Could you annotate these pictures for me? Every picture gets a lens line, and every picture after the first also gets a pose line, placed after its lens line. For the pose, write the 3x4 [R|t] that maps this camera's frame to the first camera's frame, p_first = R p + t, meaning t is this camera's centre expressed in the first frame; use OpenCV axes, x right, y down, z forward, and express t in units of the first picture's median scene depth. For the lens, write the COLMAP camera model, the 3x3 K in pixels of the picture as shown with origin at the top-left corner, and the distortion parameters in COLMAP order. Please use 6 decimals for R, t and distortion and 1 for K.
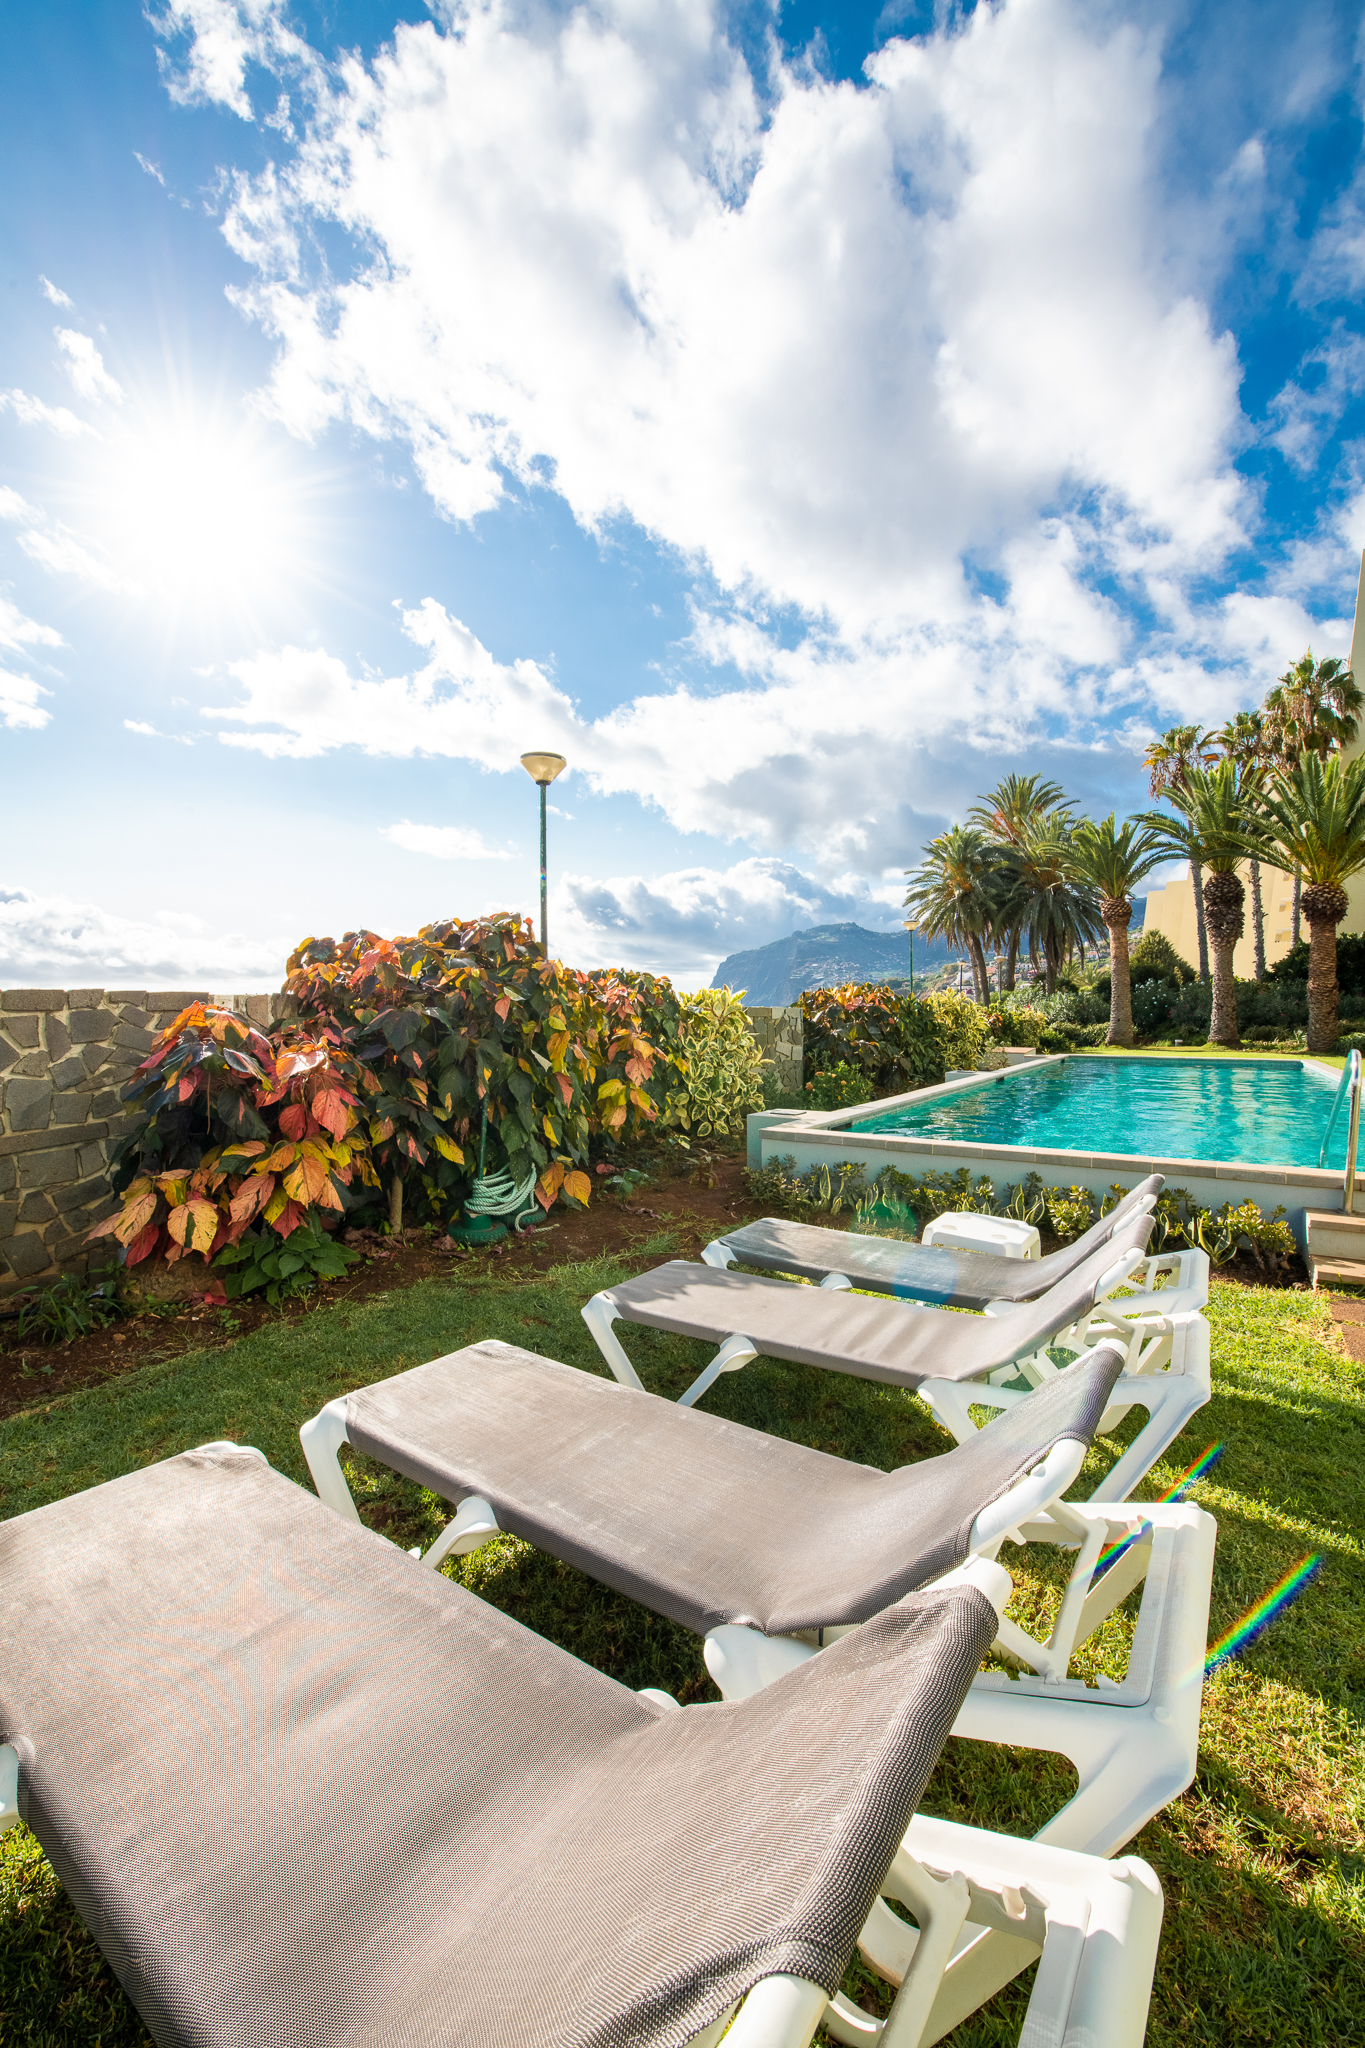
lens RADIAL K [[809.2, 0, 666.8], [0, 809.2, 1022.8], [0, 0, 1]] dist [-0.023478, -0.001175]
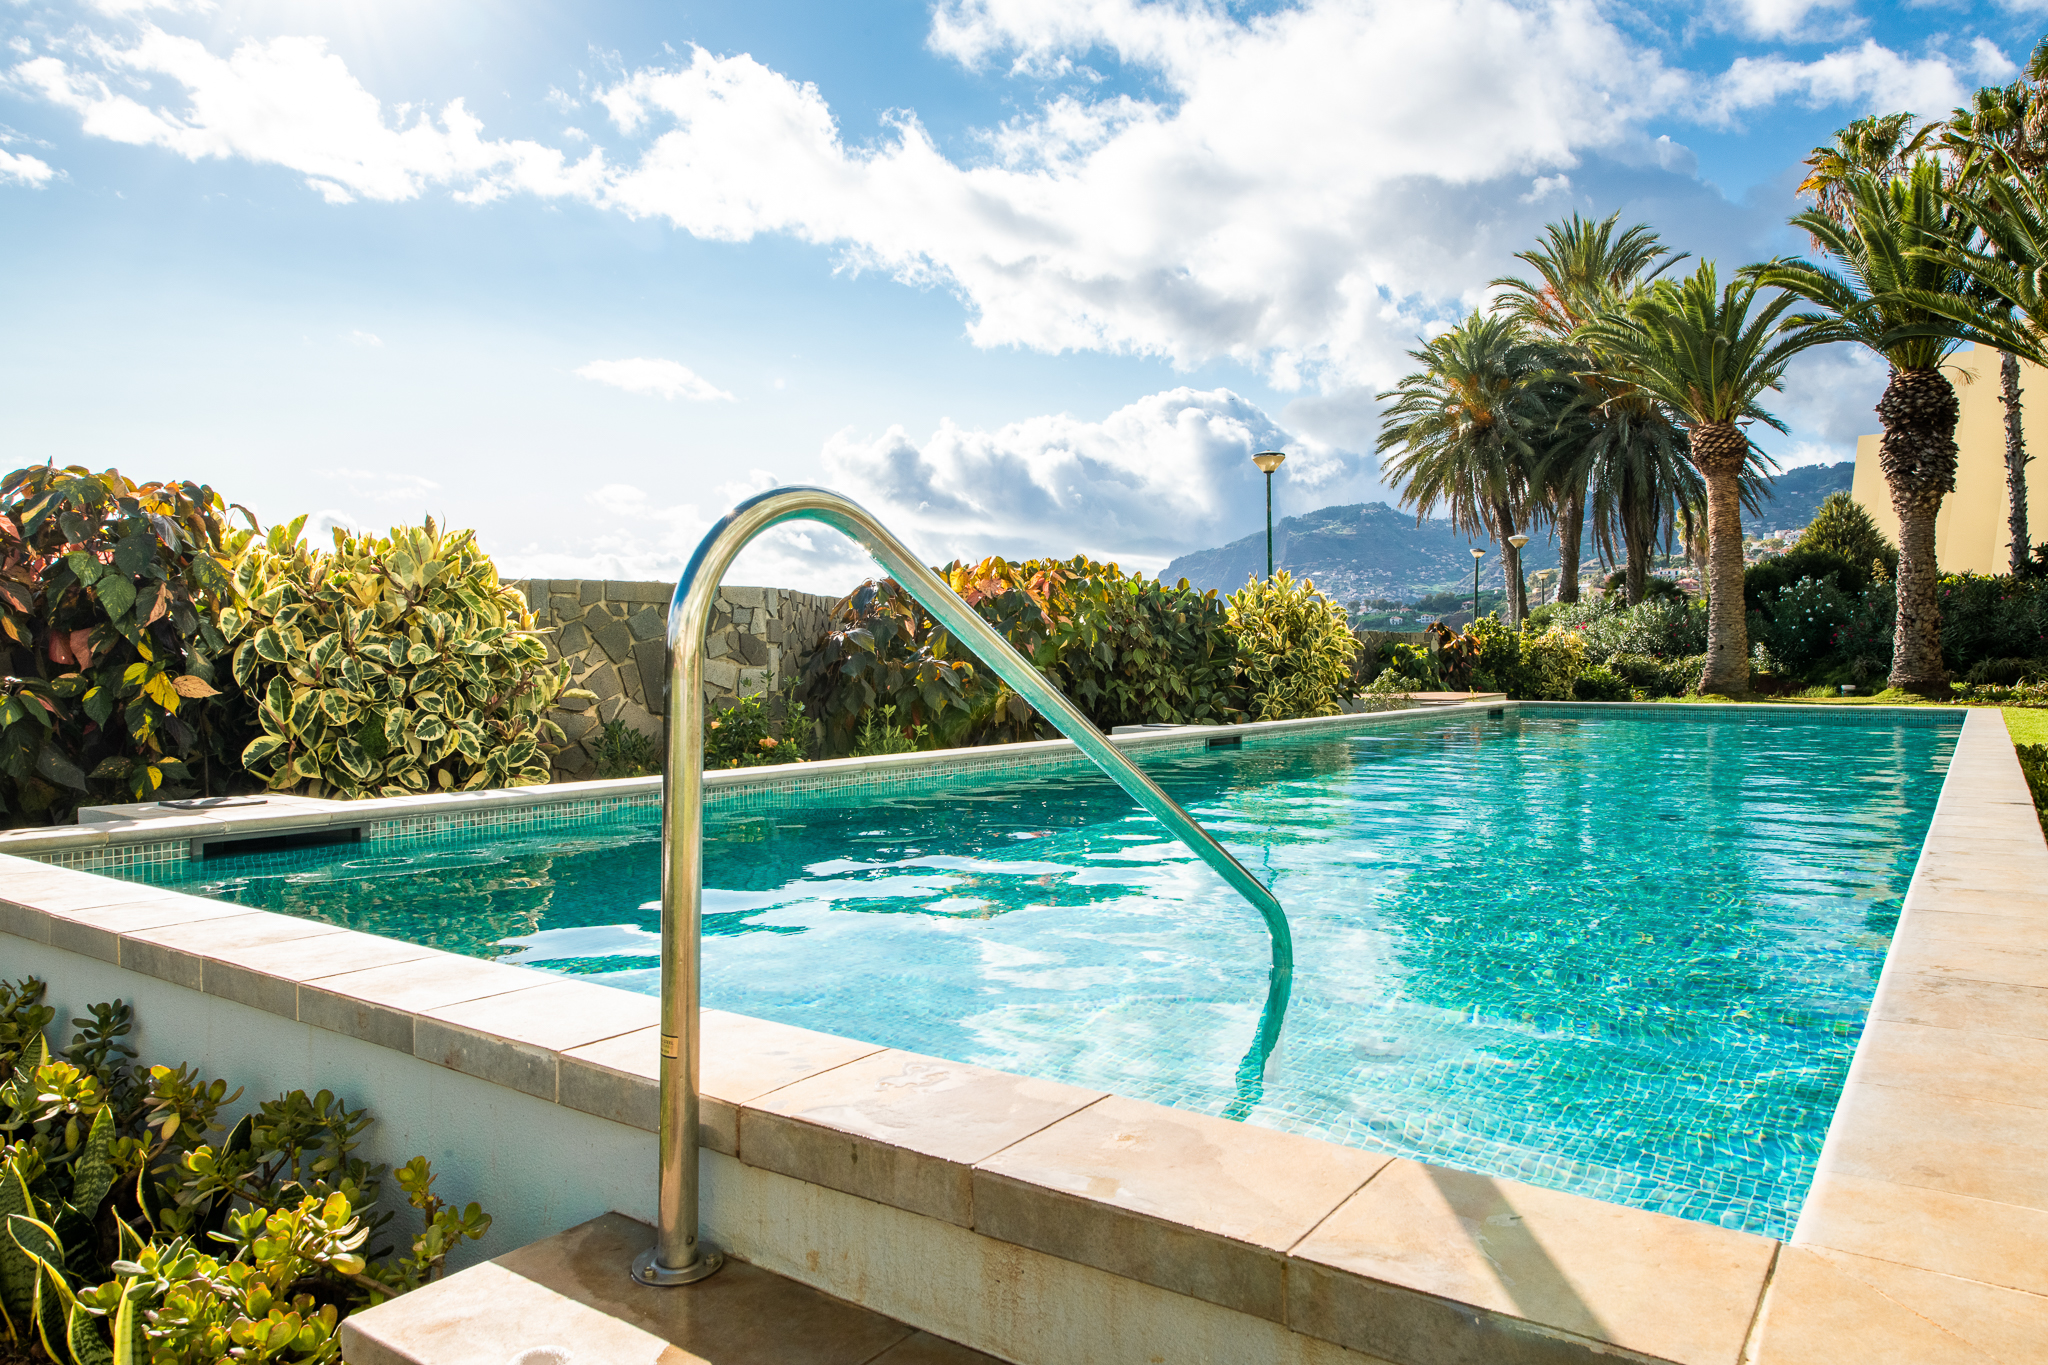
lens RADIAL K [[1344.0, 0, 1012.9], [0, 1344.0, 675.8], [0, 0, 1]] dist [0.002891, -0.004523]
pose [[0.999520, -0.002925, -0.030827, 0.752234], [0.003077, 0.999983, 0.004905, 0.067560], [0.030812, -0.004997, 0.999513, 0.517261]]
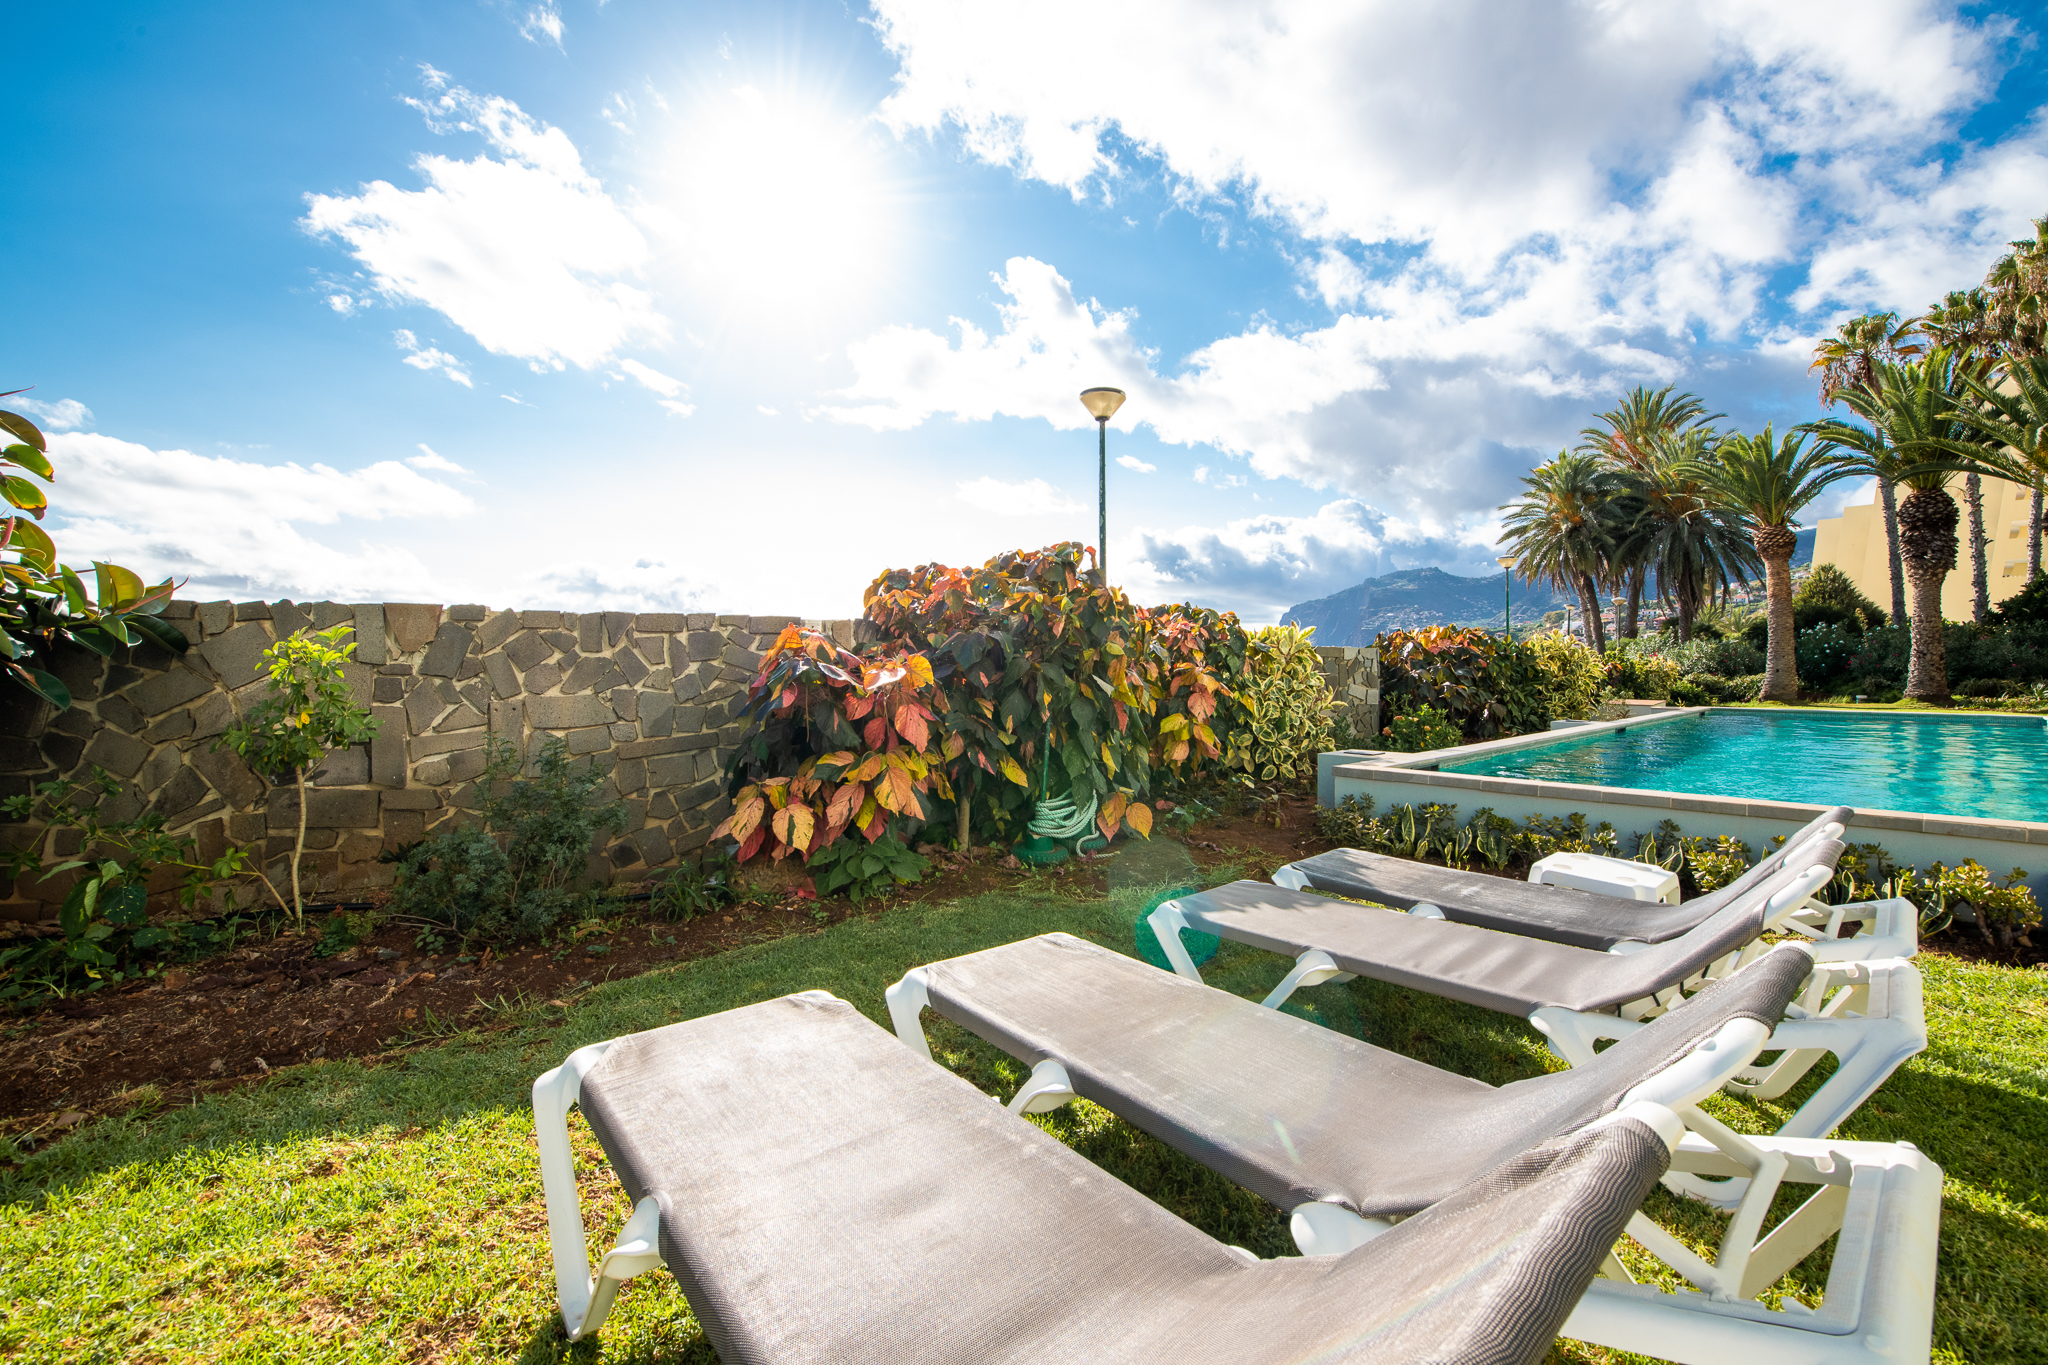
lens RADIAL K [[814.7, 0, 1024.0], [0, 814.7, 682.5], [0, 0, 1]] dist [-0.019407, -0.002661]
pose [[0.970710, 0.005645, -0.240188, -0.008564], [-0.003712, 0.999957, 0.008501, 0.032907], [0.240226, -0.007360, 0.970689, -0.000330]]
